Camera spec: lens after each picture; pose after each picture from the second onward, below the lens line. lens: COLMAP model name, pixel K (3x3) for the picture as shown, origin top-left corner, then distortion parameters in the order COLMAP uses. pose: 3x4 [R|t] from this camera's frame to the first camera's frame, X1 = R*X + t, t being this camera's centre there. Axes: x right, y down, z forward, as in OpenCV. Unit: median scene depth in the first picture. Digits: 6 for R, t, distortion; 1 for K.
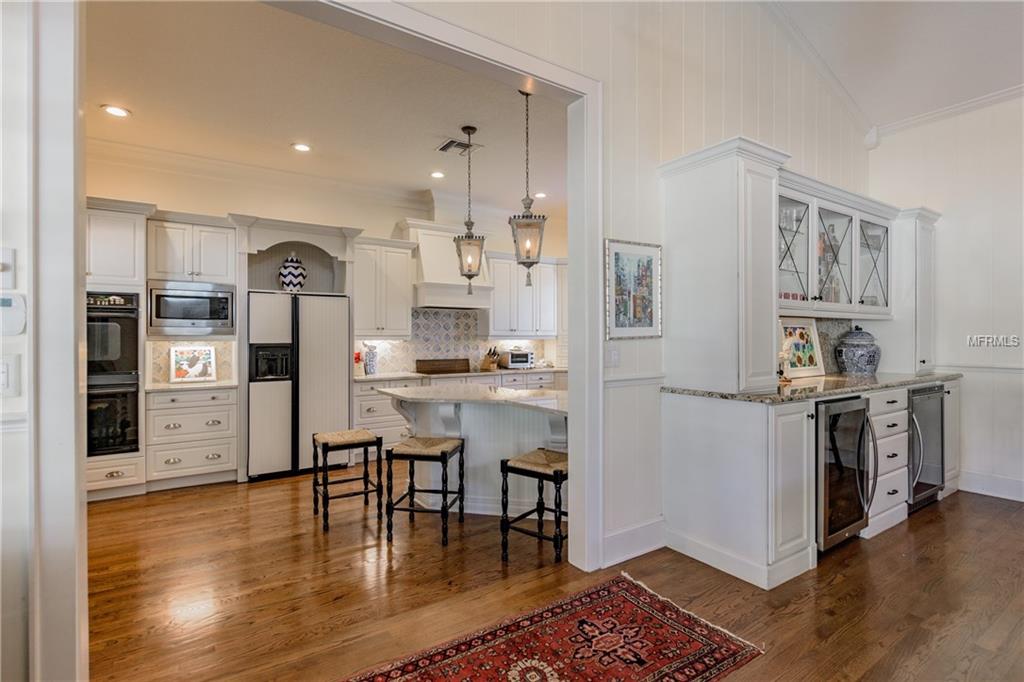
lens RADIAL K [[513.0, 0, 513.6], [0, 513.0, 337.4], [0, 0, 1]] dist [0.006677, 0.000496]
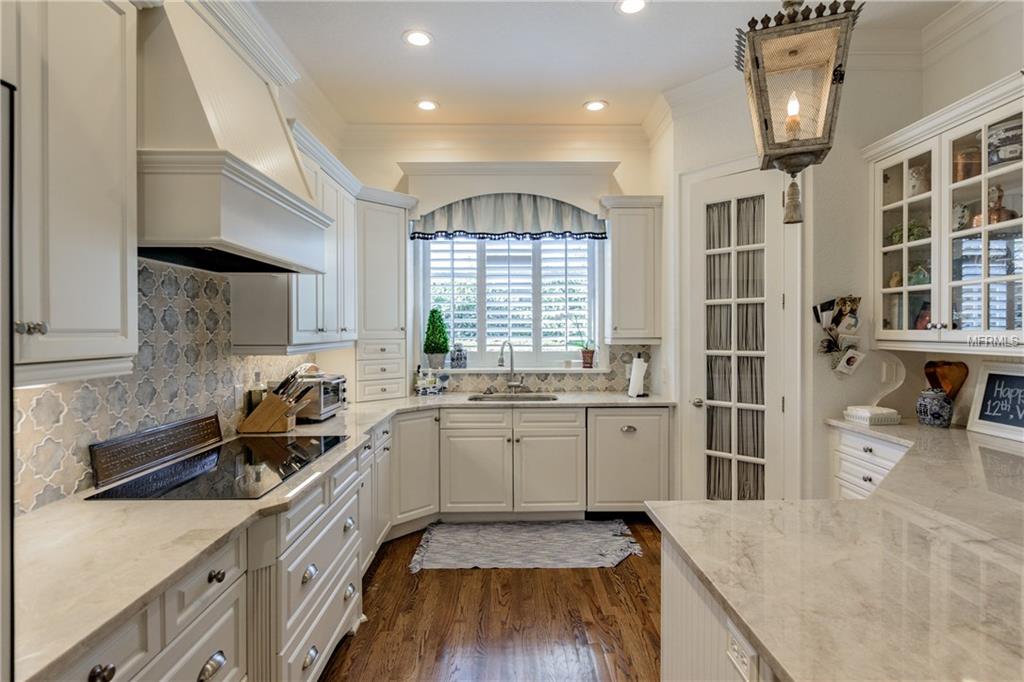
lens RADIAL K [[513.0, 0, 511.2], [0, 513.0, 333.8], [0, 0, 1]] dist [0.006677, 0.000496]
pose [[0.525019, -0.008524, 0.851048, -0.356281], [0.003264, 0.999963, 0.008001, -0.017459], [-0.851084, -0.001423, 0.525027, 0.808741]]
